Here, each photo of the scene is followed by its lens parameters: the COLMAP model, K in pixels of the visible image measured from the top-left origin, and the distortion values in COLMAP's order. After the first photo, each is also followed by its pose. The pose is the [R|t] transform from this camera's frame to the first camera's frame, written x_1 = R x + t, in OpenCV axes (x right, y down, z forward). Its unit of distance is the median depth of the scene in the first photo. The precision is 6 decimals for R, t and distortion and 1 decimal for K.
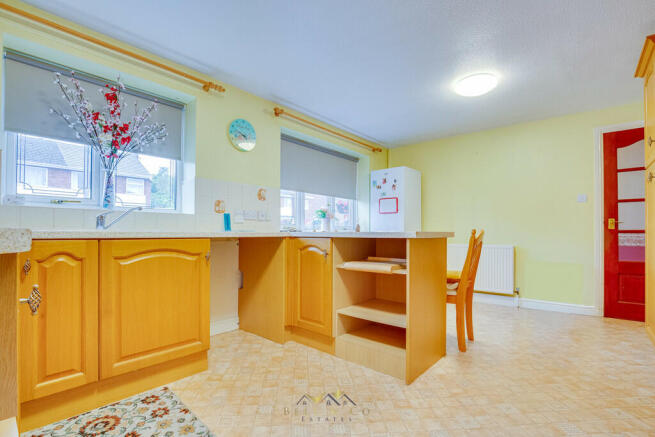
lens RADIAL K [[322.2, 0, 324.7], [0, 322.2, 224.0], [0, 0, 1]] dist [-0.001368, -0.000364]
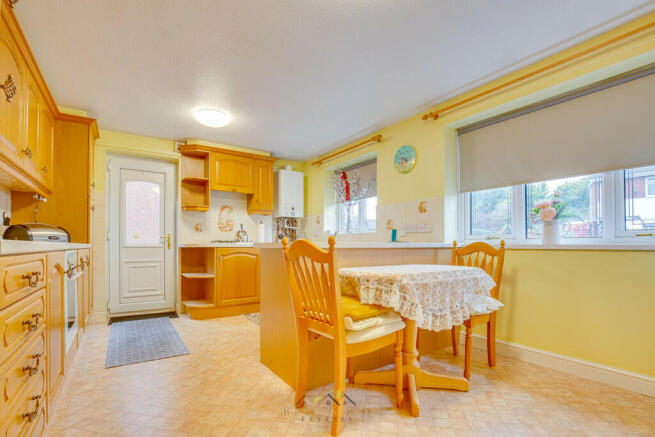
lens RADIAL K [[302.9, 0, 323.5], [0, 302.9, 247.5], [0, 0, 1]] dist [-0.022484, 0.000088]
pose [[-0.282287, 0.009394, -0.959284, 0.882728], [0.024822, 0.999689, 0.002486, 0.028559], [0.959009, -0.023109, -0.282433, 1.043509]]
